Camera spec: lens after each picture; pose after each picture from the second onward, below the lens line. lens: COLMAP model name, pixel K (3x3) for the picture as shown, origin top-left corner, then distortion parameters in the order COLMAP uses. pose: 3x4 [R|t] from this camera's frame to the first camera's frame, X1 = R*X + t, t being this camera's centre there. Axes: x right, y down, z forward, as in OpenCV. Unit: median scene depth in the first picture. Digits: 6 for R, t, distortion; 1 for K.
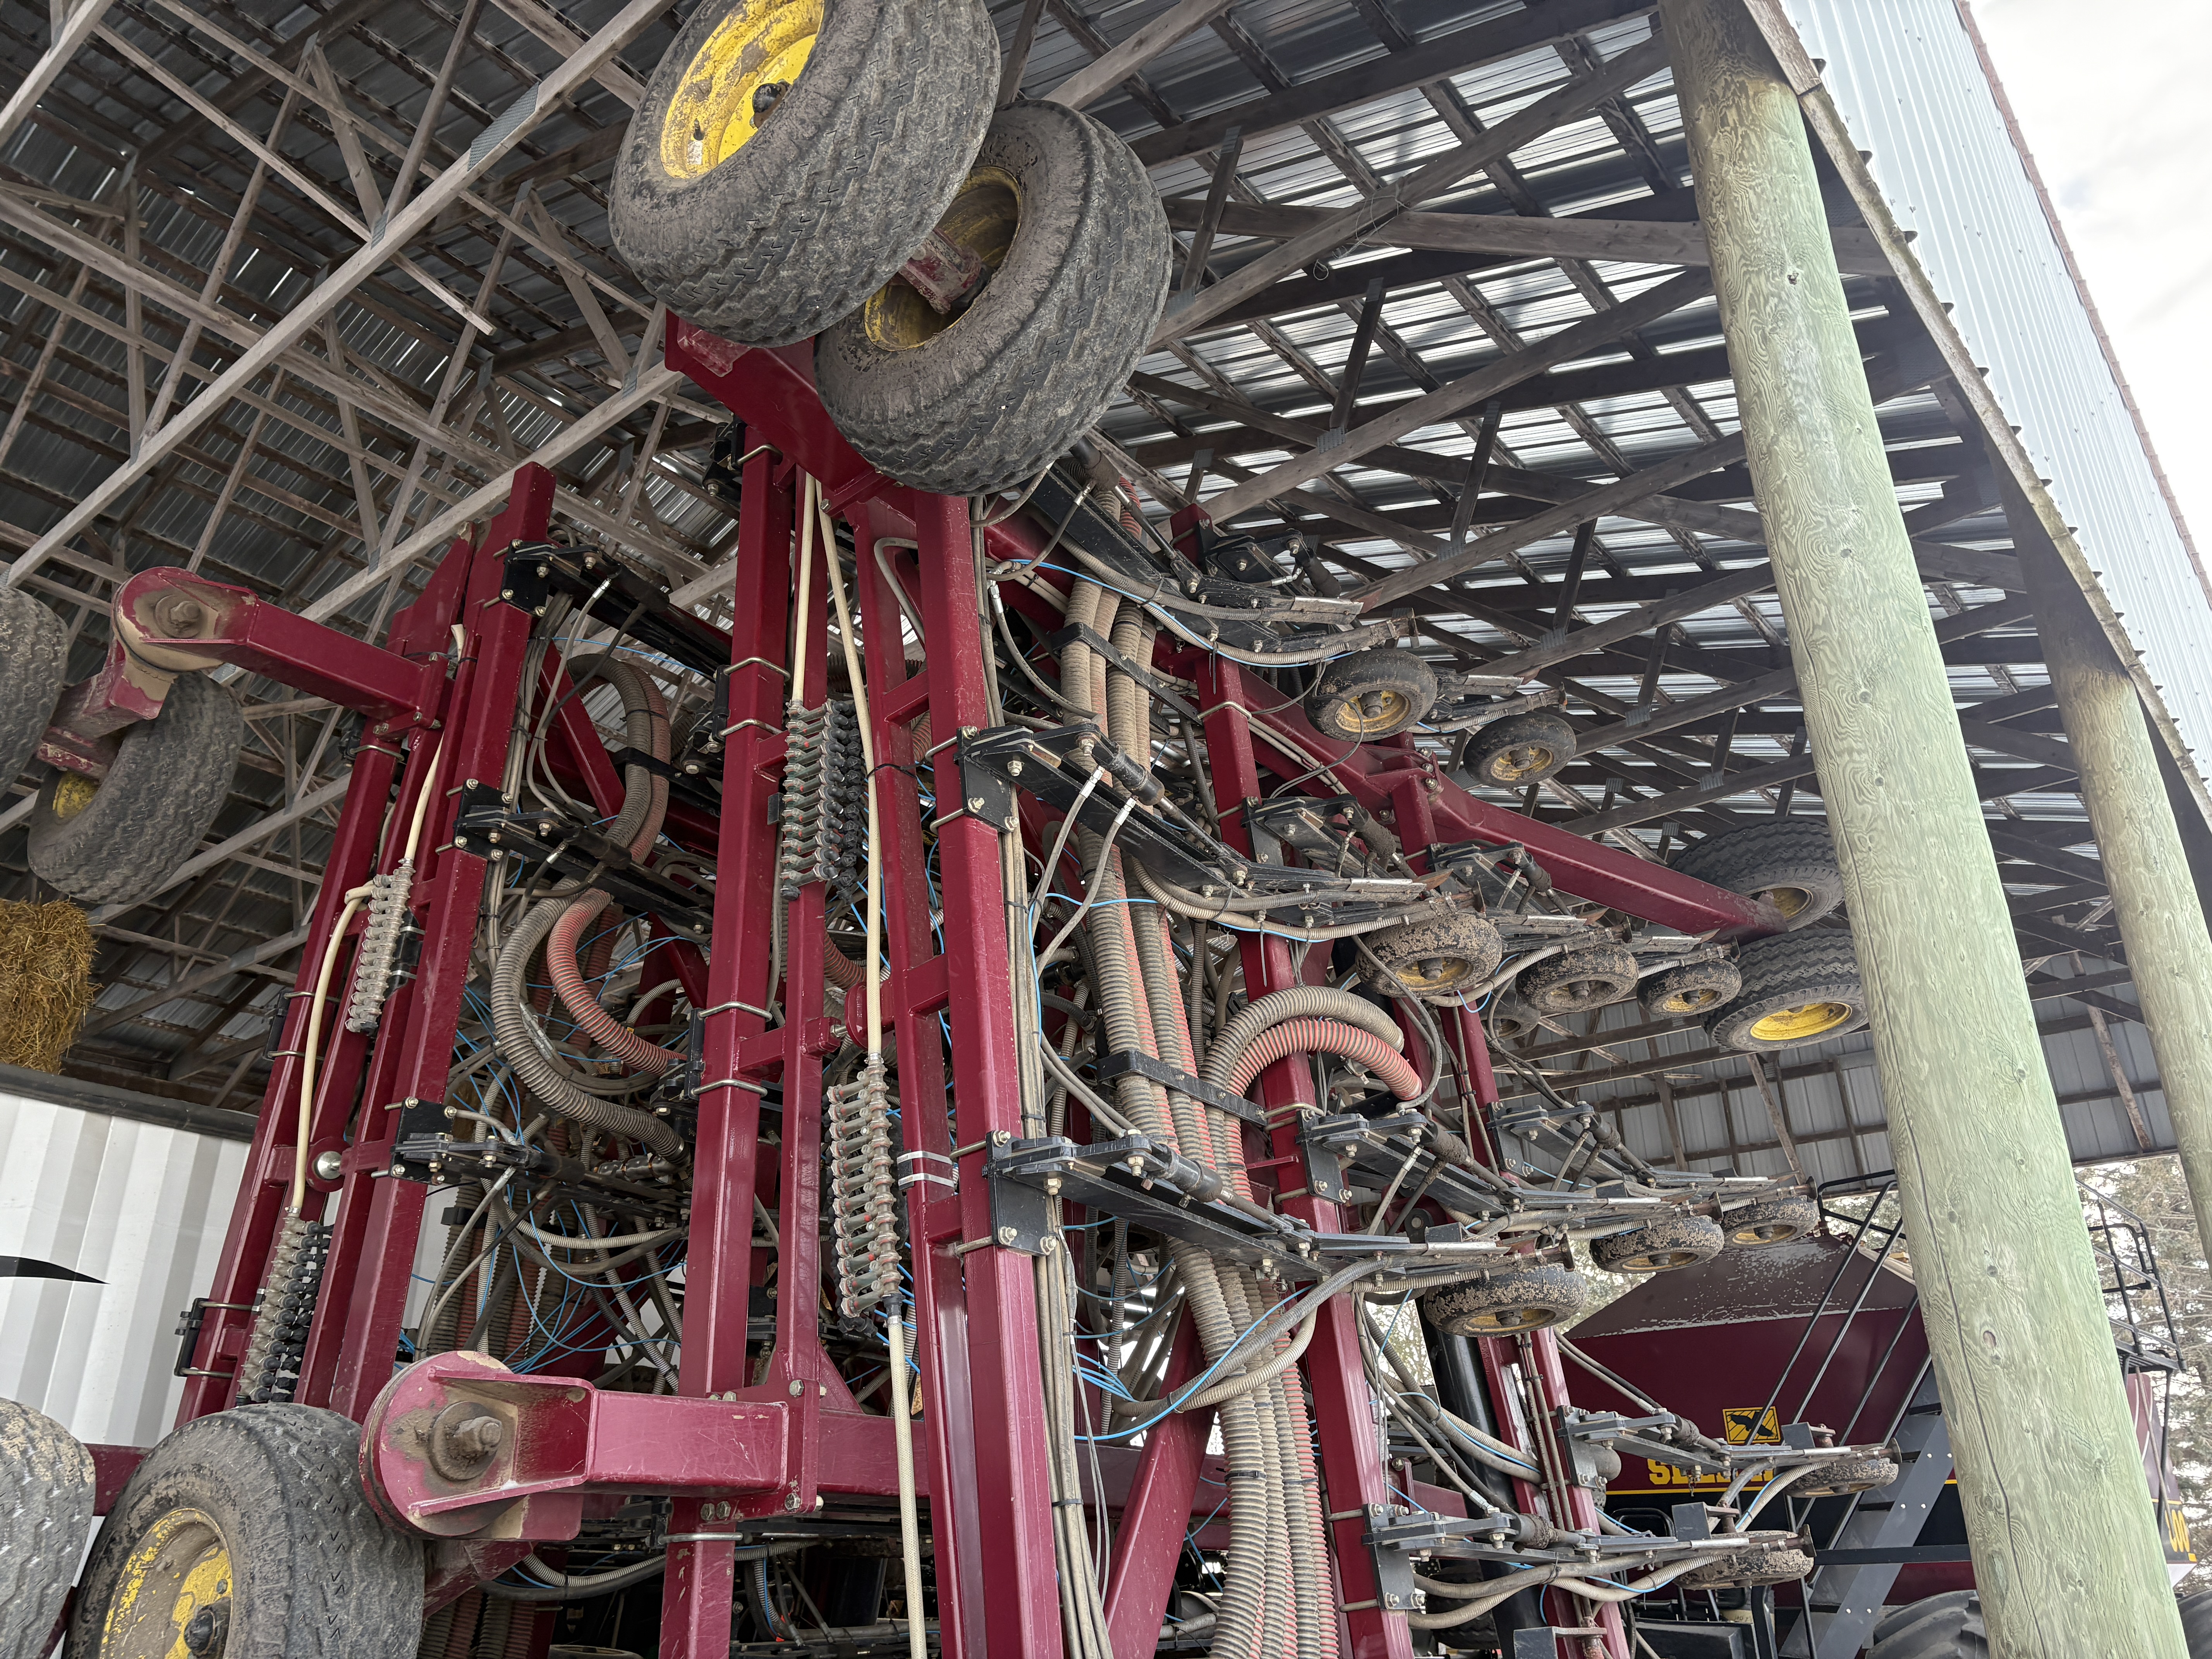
lens RADIAL K [[1648.2, 0, 1099.6], [0, 1648.2, 830.9], [0, 0, 1]] dist [0.047139, -0.040869]
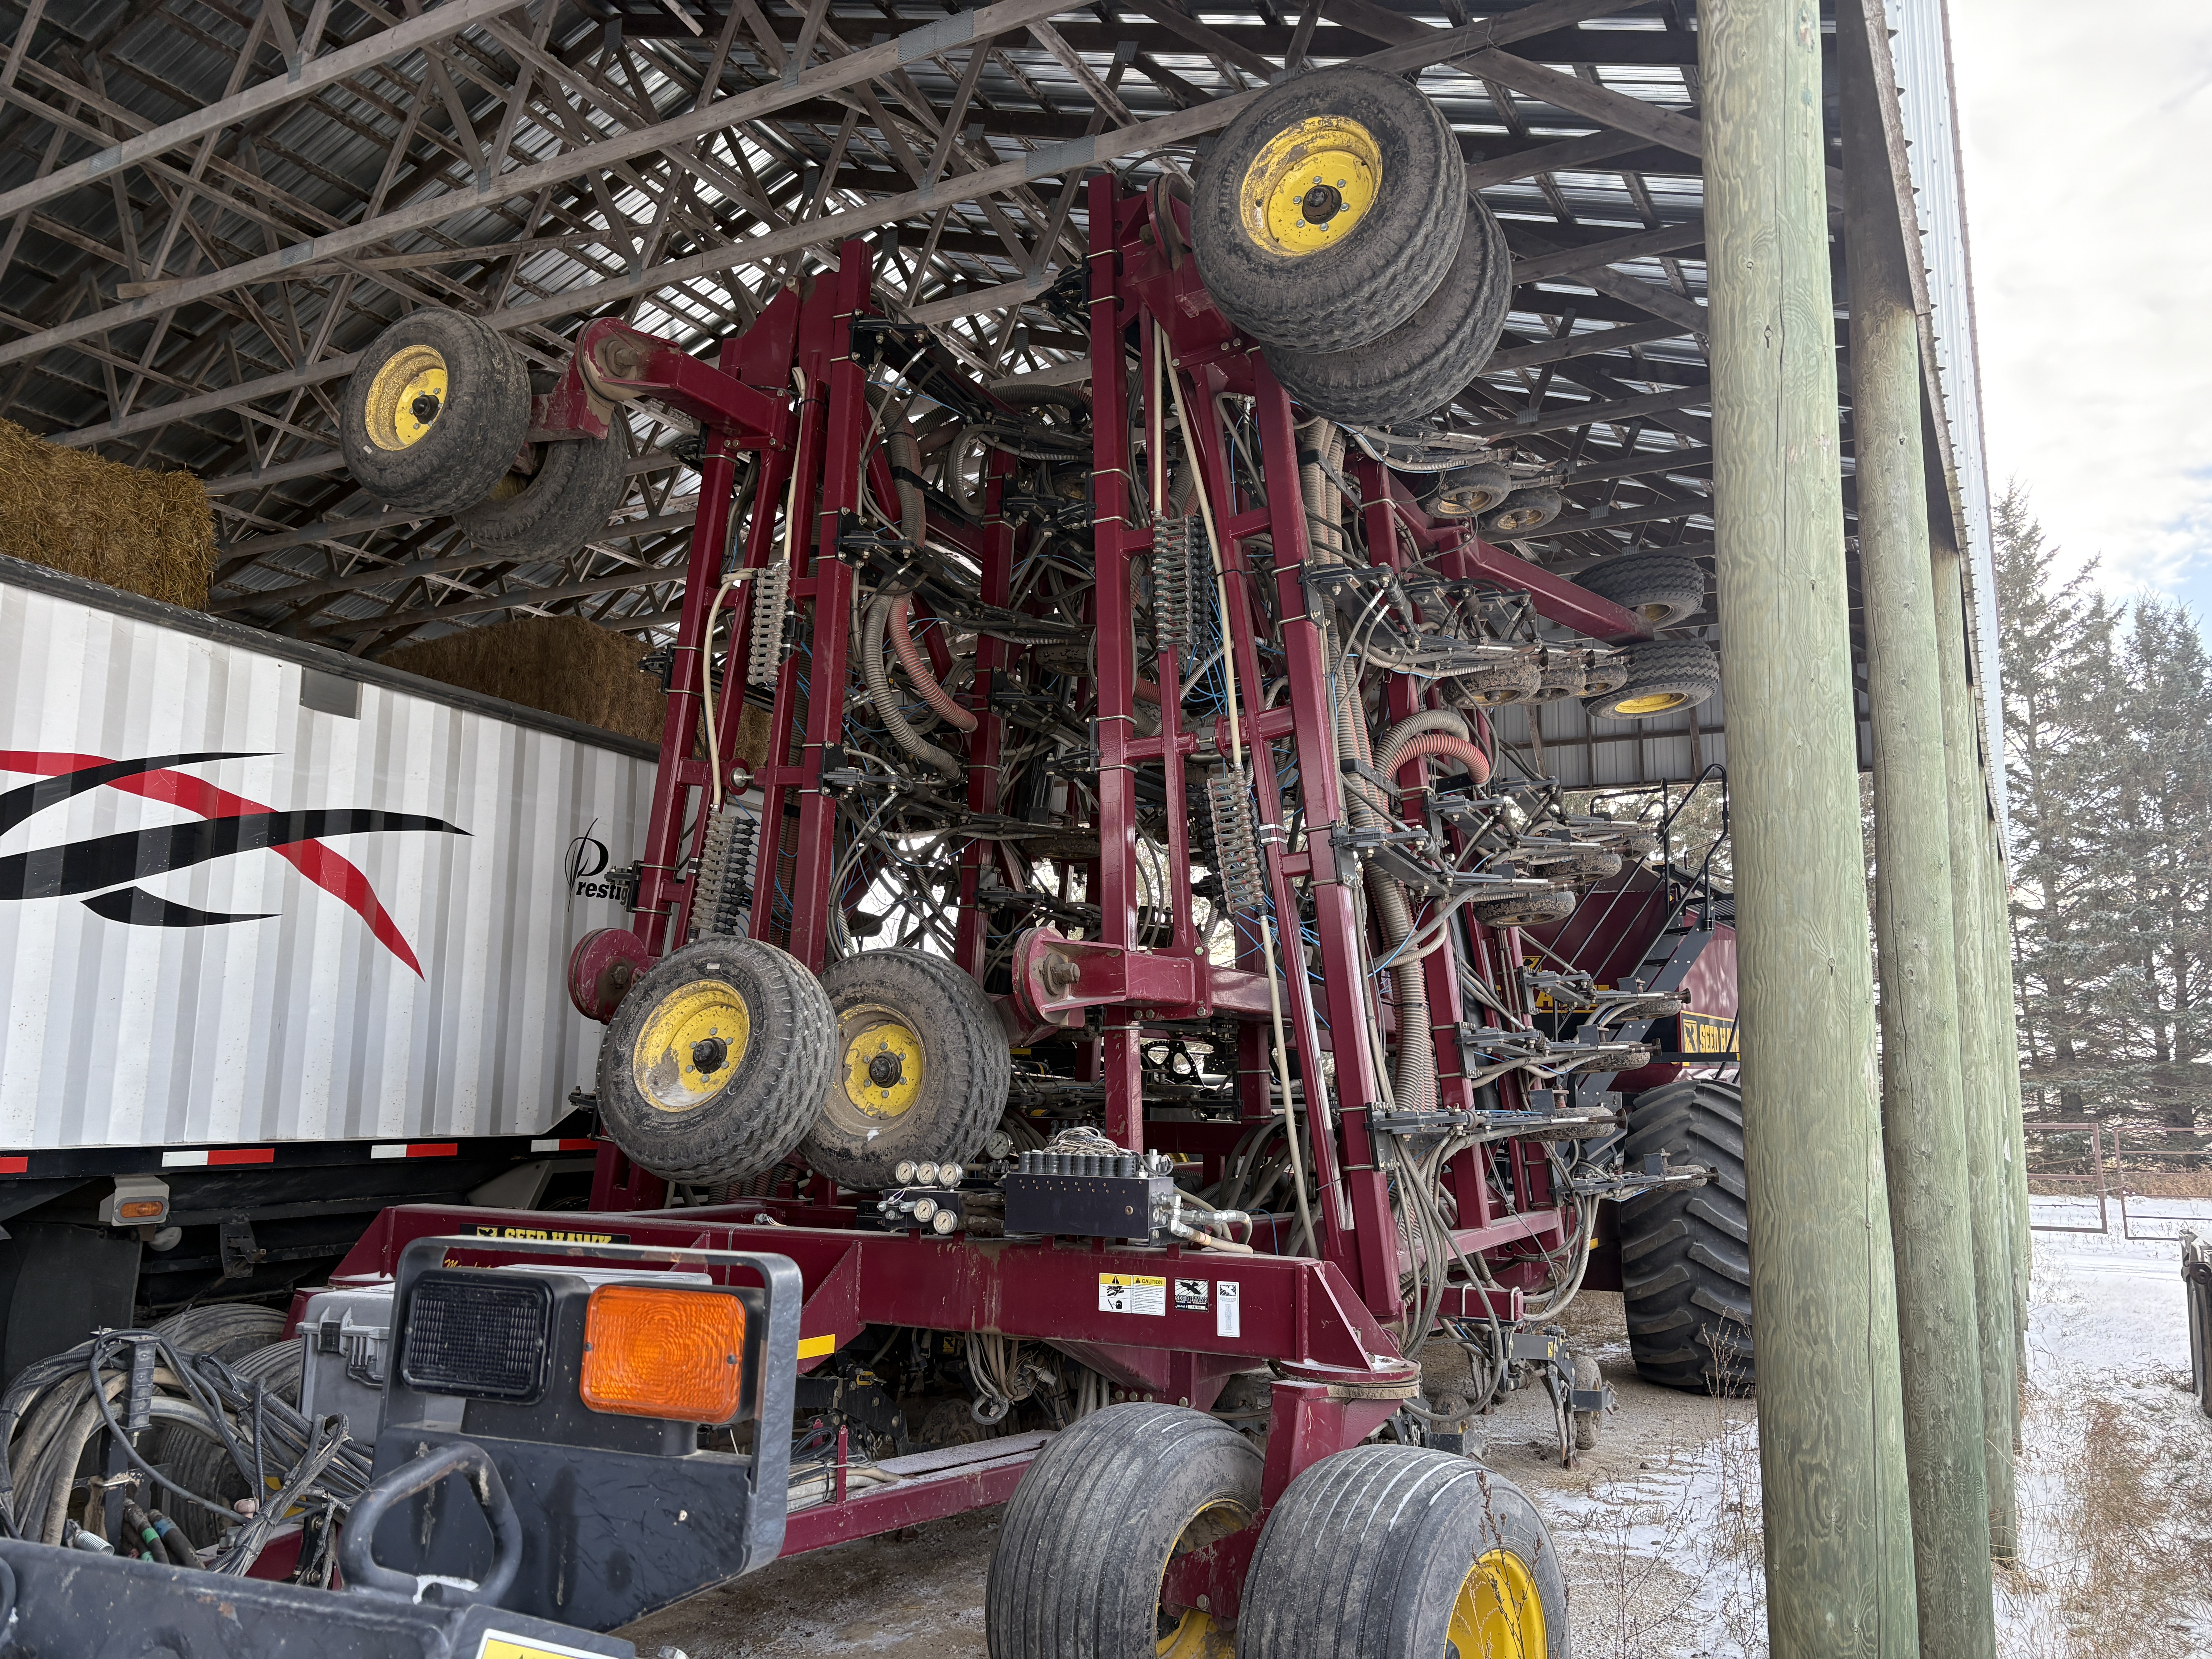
lens RADIAL K [[1655.0, 0, 1106.0], [0, 1655.0, 829.5], [0, 0, 1]] dist [0.067918, -0.080870]
pose [[0.981601, 0.049108, 0.184519, -0.450173], [-0.098217, 0.958572, 0.267381, -0.181070], [-0.163745, -0.280585, 0.945759, -0.441946]]
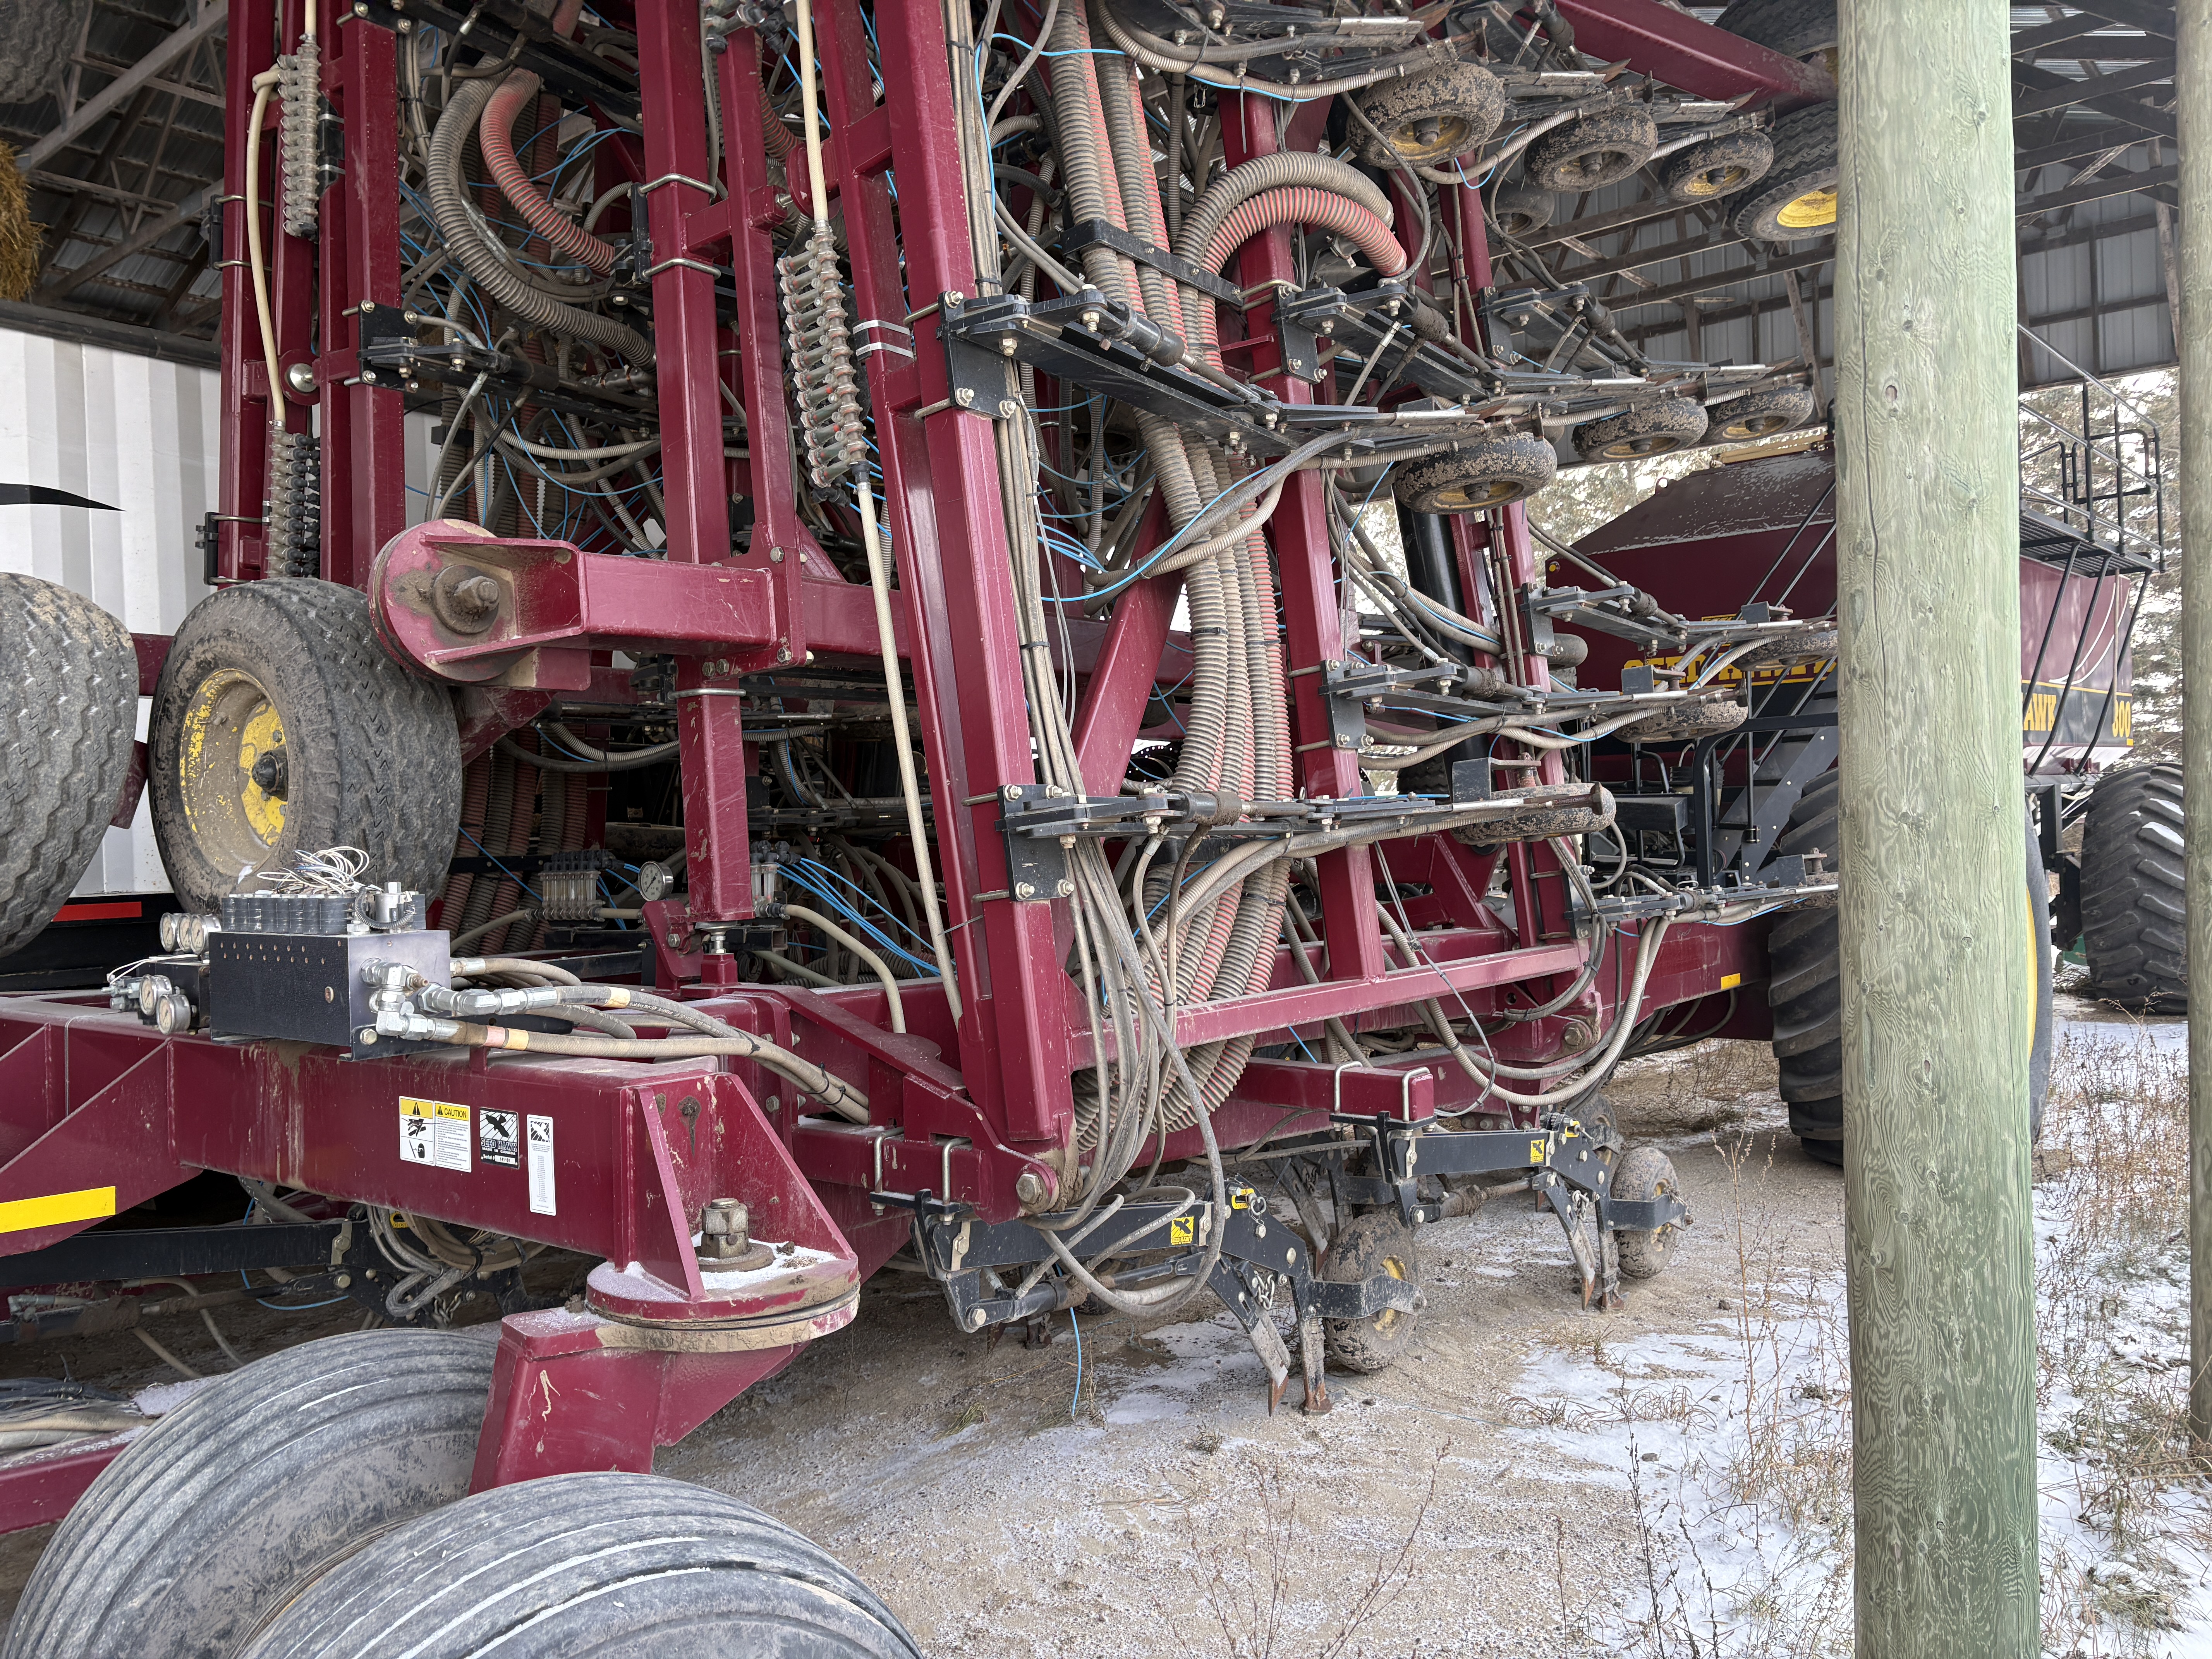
lens RADIAL K [[1648.2, 0, 1099.6], [0, 1648.2, 830.9], [0, 0, 1]] dist [0.047139, -0.040869]
pose [[0.999570, -0.023202, -0.017957, 0.026709], [0.028611, 0.906329, 0.421602, 0.044115], [0.006493, -0.421935, 0.906603, -0.014717]]
